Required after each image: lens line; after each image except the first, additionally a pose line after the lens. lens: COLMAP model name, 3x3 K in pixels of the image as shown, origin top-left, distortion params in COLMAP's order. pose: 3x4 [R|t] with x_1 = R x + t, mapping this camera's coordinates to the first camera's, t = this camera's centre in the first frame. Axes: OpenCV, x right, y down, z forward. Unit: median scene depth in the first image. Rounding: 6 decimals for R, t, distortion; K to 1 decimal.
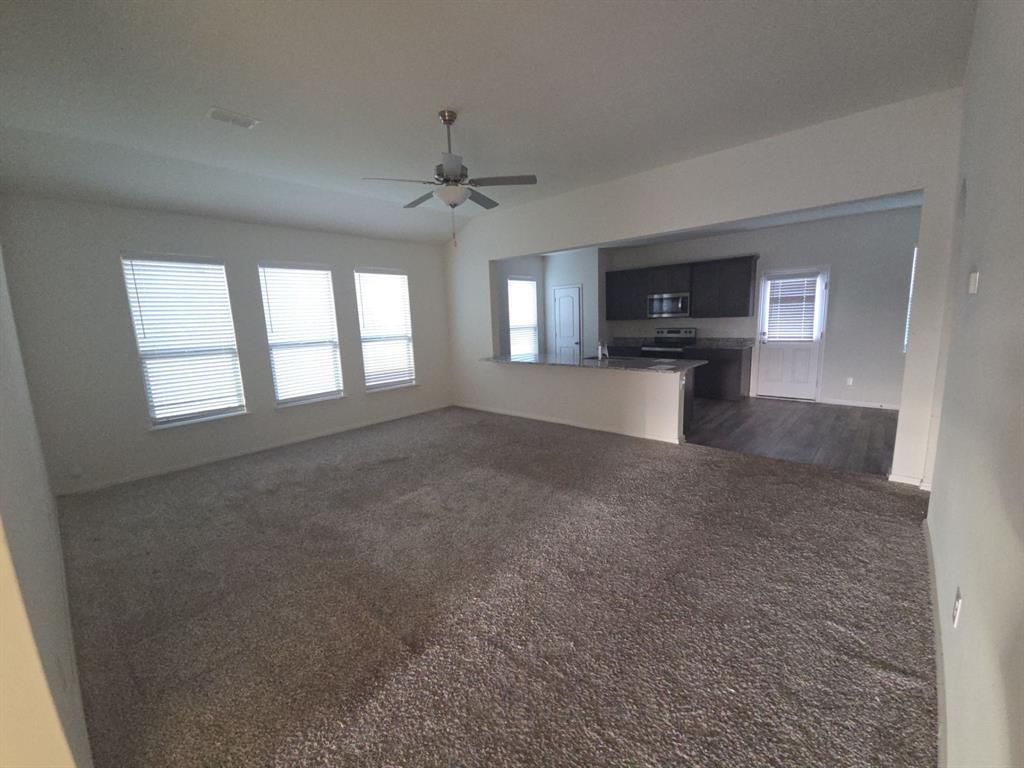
lens RADIAL K [[411.4, 0, 509.1], [0, 411.4, 387.6], [0, 0, 1]] dist [0.001624, -0.000334]
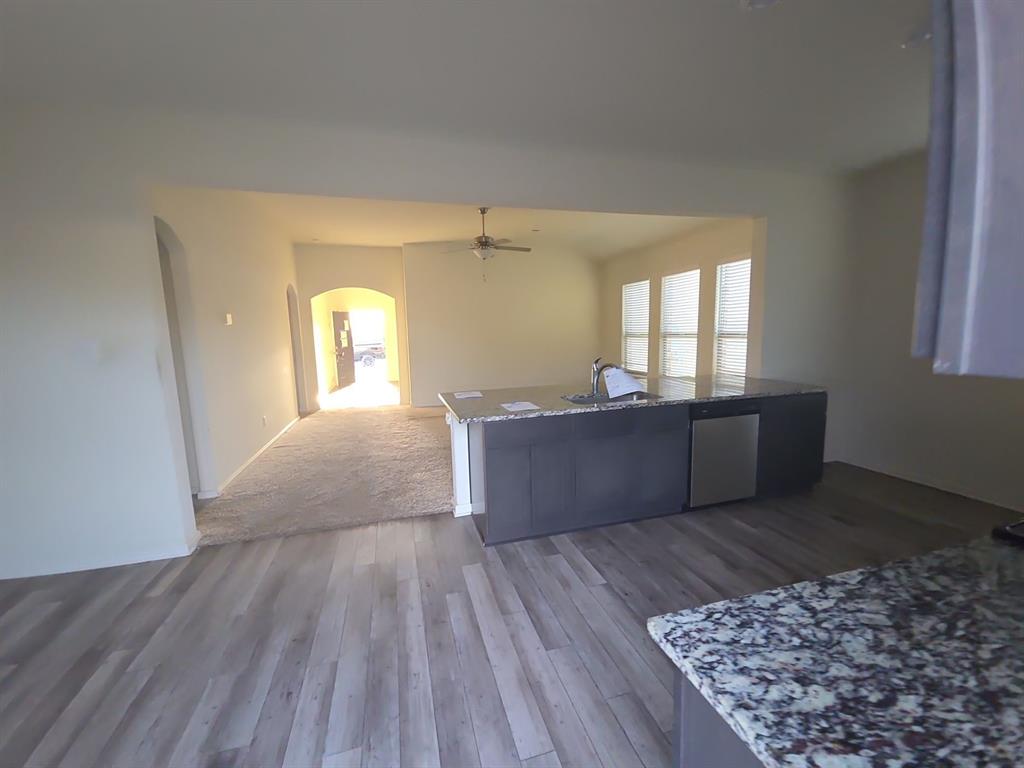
lens RADIAL K [[411.4, 0, 509.1], [0, 411.4, 387.6], [0, 0, 1]] dist [0.001624, -0.000334]
pose [[-0.521442, 0.169695, -0.836242, 0.601448], [-0.091288, 0.963306, 0.252403, -0.163253], [0.848389, 0.207953, -0.486818, 0.903340]]
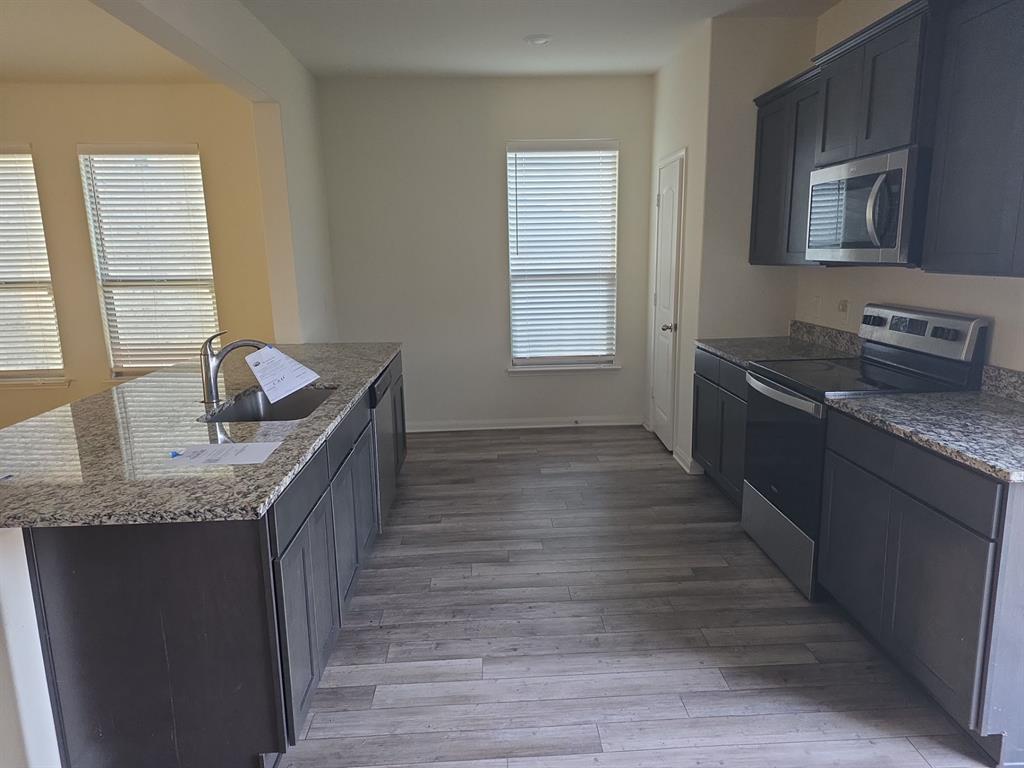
lens RADIAL K [[673.4, 0, 512.0], [0, 673.4, 384.0], [0, 0, 1]] dist [0.058938, -0.000232]
pose [[0.715466, 0.165067, -0.678867, 0.547155], [-0.128884, 0.986195, 0.103961, -0.122321], [0.686656, 0.013114, 0.726864, 0.599252]]
